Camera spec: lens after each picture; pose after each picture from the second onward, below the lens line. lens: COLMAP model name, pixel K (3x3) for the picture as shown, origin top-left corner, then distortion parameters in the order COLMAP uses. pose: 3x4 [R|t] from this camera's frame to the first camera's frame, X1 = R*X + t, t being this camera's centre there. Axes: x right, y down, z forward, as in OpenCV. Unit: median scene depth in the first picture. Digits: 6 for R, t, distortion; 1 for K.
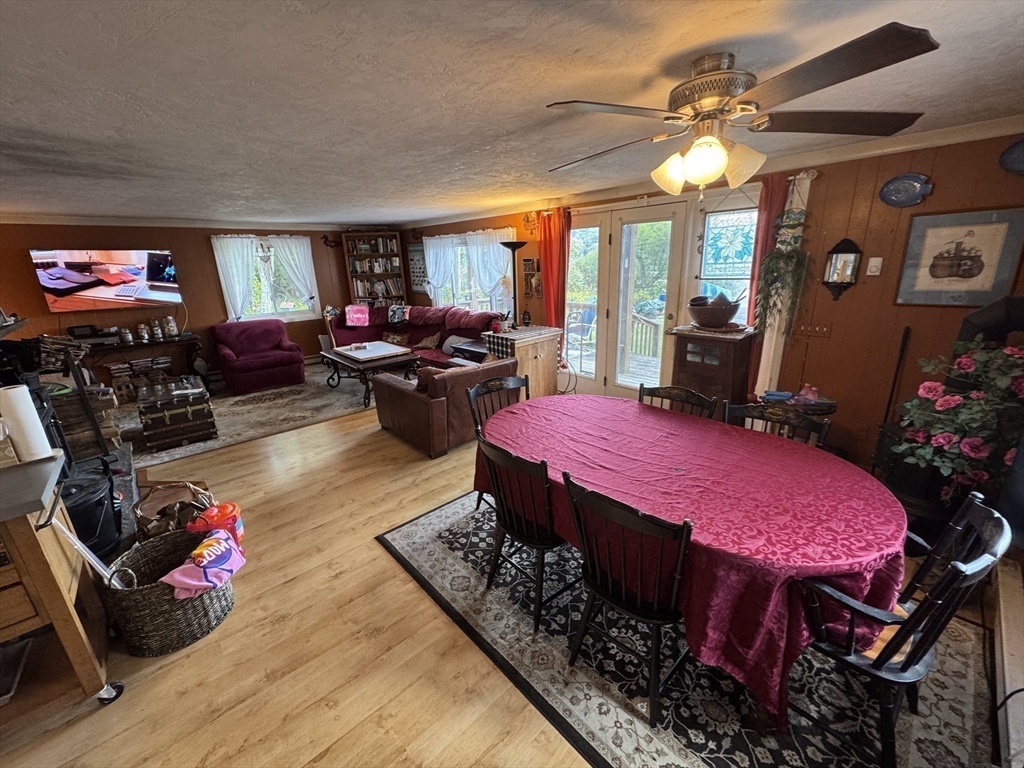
lens RADIAL K [[409.1, 0, 512.0], [0, 409.1, 382.5], [0, 0, 1]] dist [-0.004525, 0.000841]
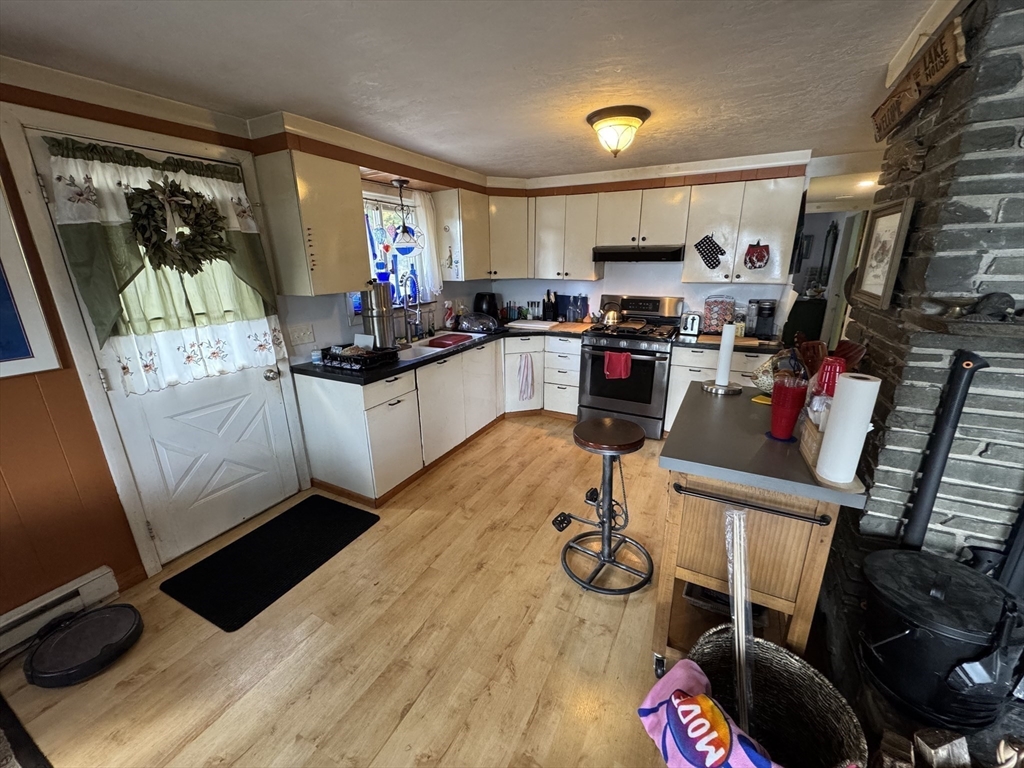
lens RADIAL K [[409.1, 0, 513.6], [0, 409.1, 383.3], [0, 0, 1]] dist [-0.004525, 0.000841]
pose [[-0.939293, 0.145402, -0.310785, -0.185344], [-0.049611, 0.838700, 0.542330, -0.122724], [0.339511, 0.524825, -0.780571, 0.517661]]
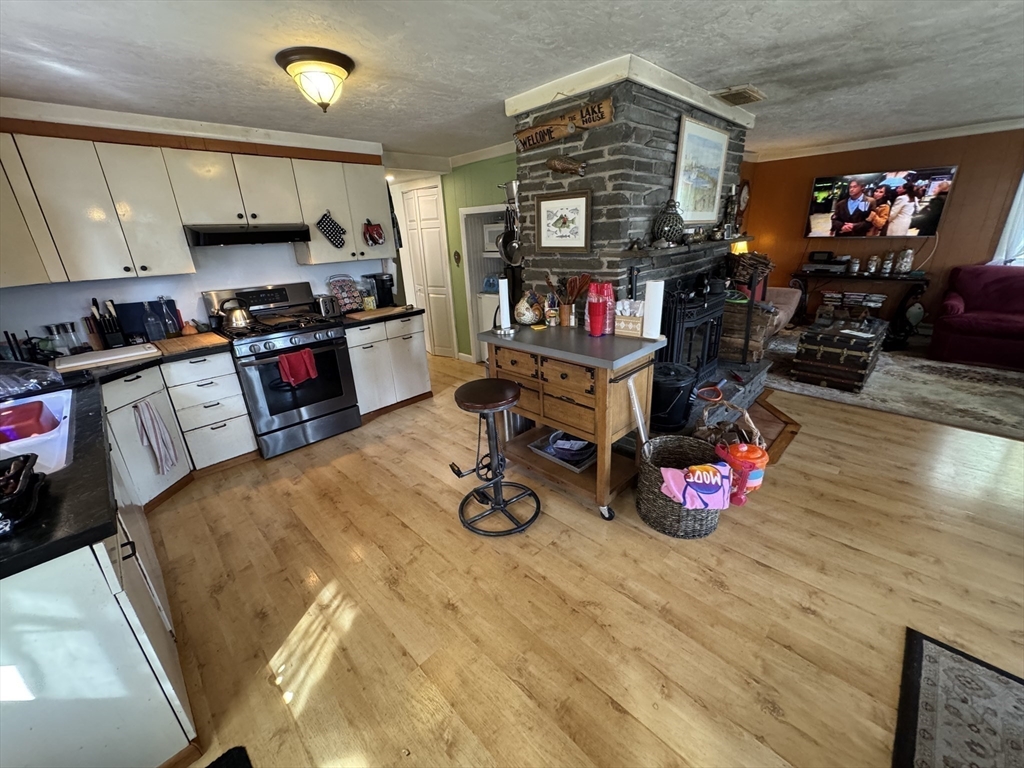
lens RADIAL K [[409.1, 0, 511.1], [0, 409.1, 383.2], [0, 0, 1]] dist [-0.004525, 0.000841]
pose [[0.044967, 0.379382, -0.924147, 0.041846], [-0.238636, 0.902380, 0.358835, -0.020000], [0.970067, 0.204399, 0.131111, 0.167736]]
